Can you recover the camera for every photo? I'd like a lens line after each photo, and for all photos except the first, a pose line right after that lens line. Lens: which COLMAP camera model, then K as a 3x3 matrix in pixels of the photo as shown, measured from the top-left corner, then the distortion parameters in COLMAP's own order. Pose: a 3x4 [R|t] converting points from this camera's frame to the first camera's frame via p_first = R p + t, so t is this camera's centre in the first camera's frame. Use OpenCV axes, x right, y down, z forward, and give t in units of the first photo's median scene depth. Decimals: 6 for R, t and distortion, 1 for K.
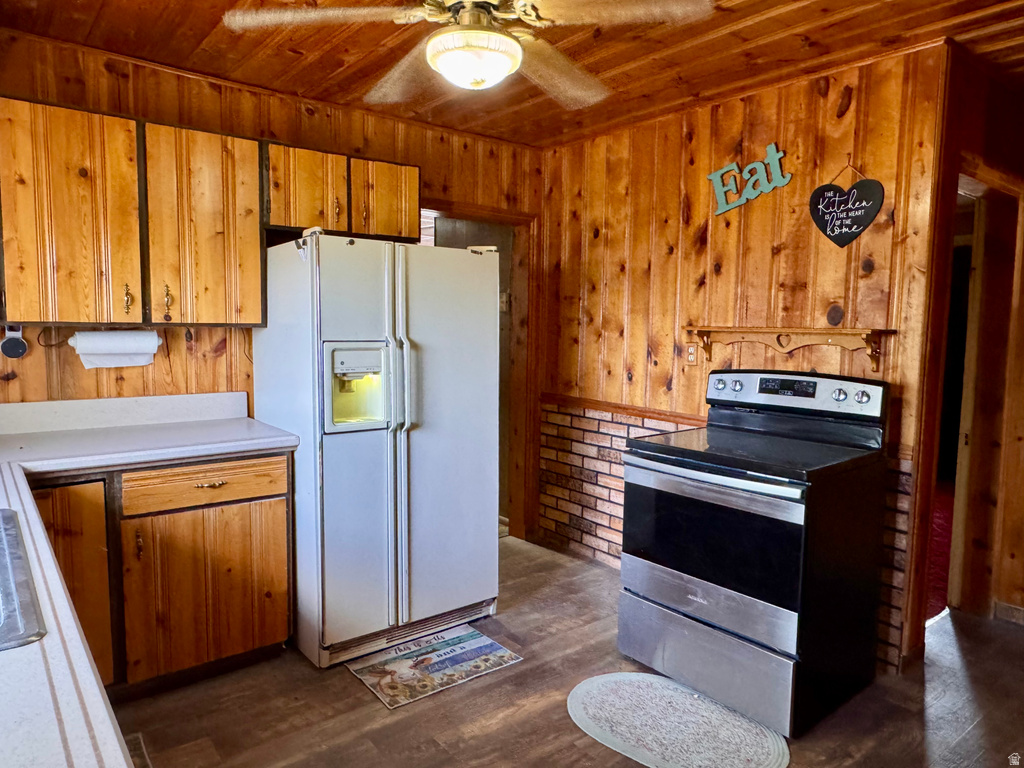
lens RADIAL K [[681.1, 0, 509.5], [0, 681.1, 385.0], [0, 0, 1]] dist [-0.004101, 0.004315]
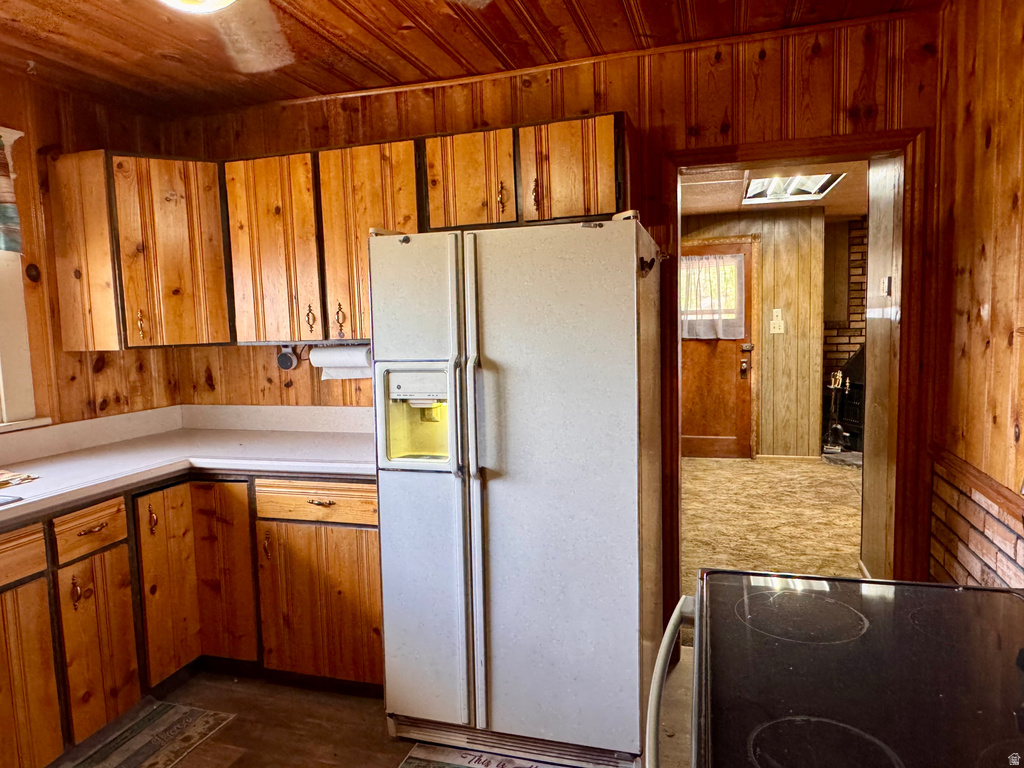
lens RADIAL K [[681.1, 0, 509.5], [0, 681.1, 385.0], [0, 0, 1]] dist [-0.004101, 0.004315]
pose [[0.563736, 0.047369, -0.824596, 0.500343], [-0.038867, 0.998769, 0.030803, -0.063305], [0.825040, 0.014685, 0.564883, 0.619401]]
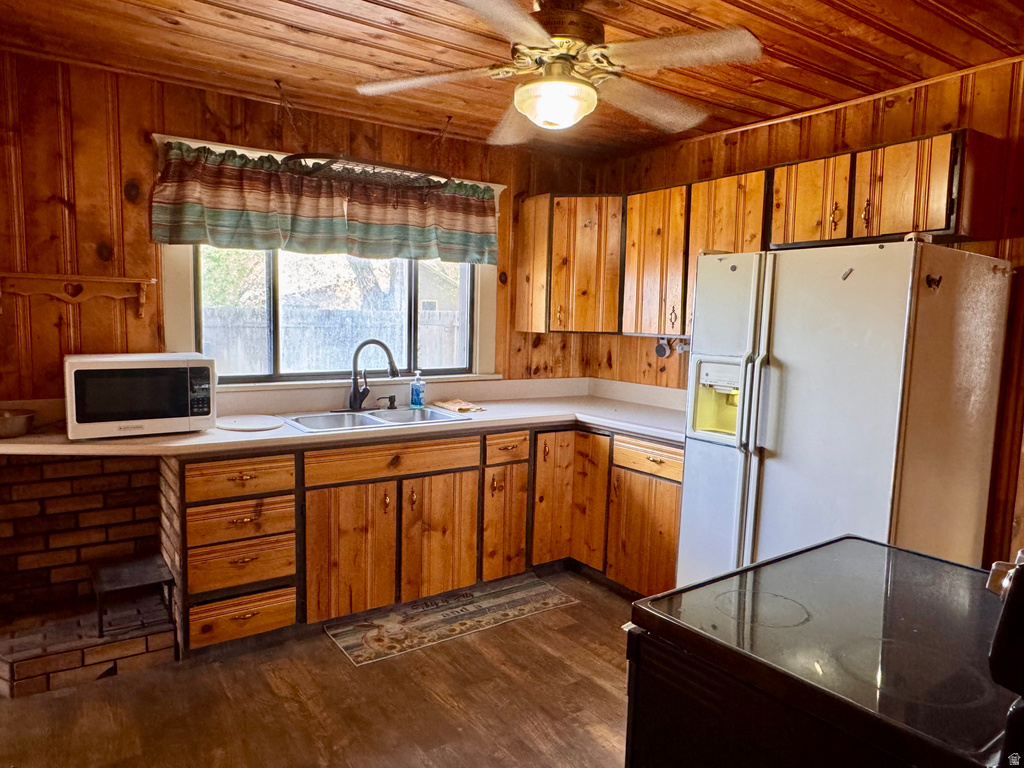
lens RADIAL K [[681.1, 0, 509.5], [0, 681.1, 385.0], [0, 0, 1]] dist [-0.004101, 0.004315]
pose [[-0.066022, 0.081207, -0.994508, 0.796102], [-0.118727, 0.988963, 0.088636, -0.070715], [0.990730, 0.123927, -0.055652, 0.732629]]
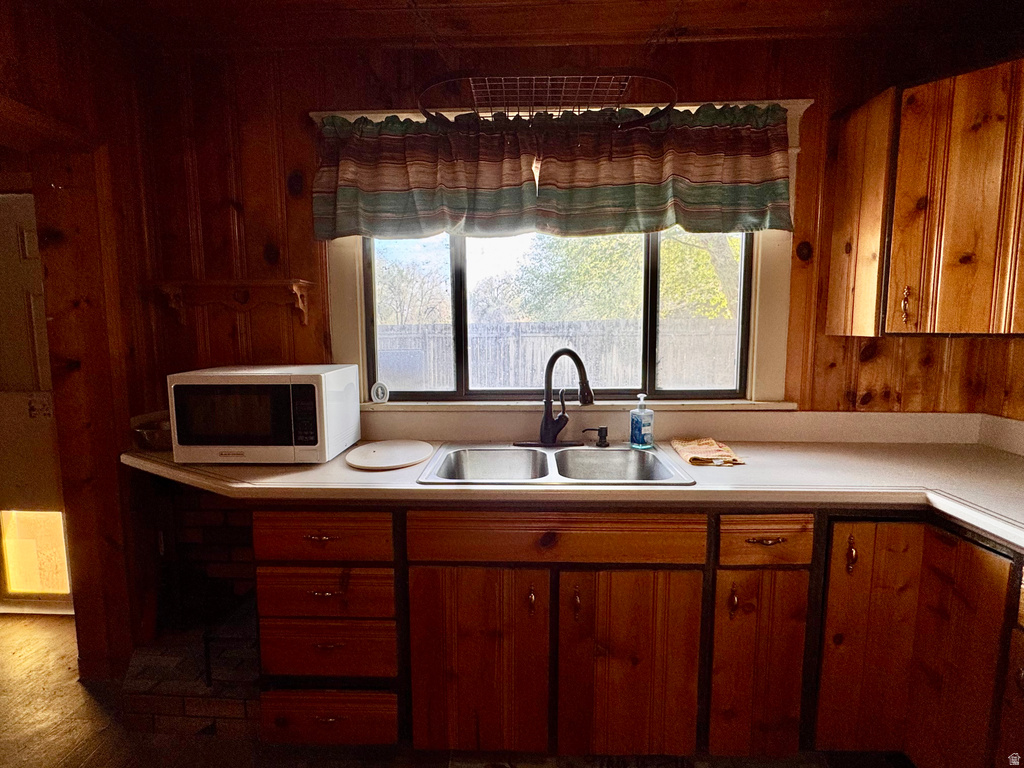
lens RADIAL K [[537.3, 0, 512.0], [0, 537.3, 384.0], [0, 0, 1]] dist [-0.000715, 0.000072]
pose [[-0.651597, 0.069531, -0.755372, 0.122312], [-0.079361, 0.984077, 0.159041, -0.073752], [0.754403, 0.163578, -0.635703, 0.806208]]
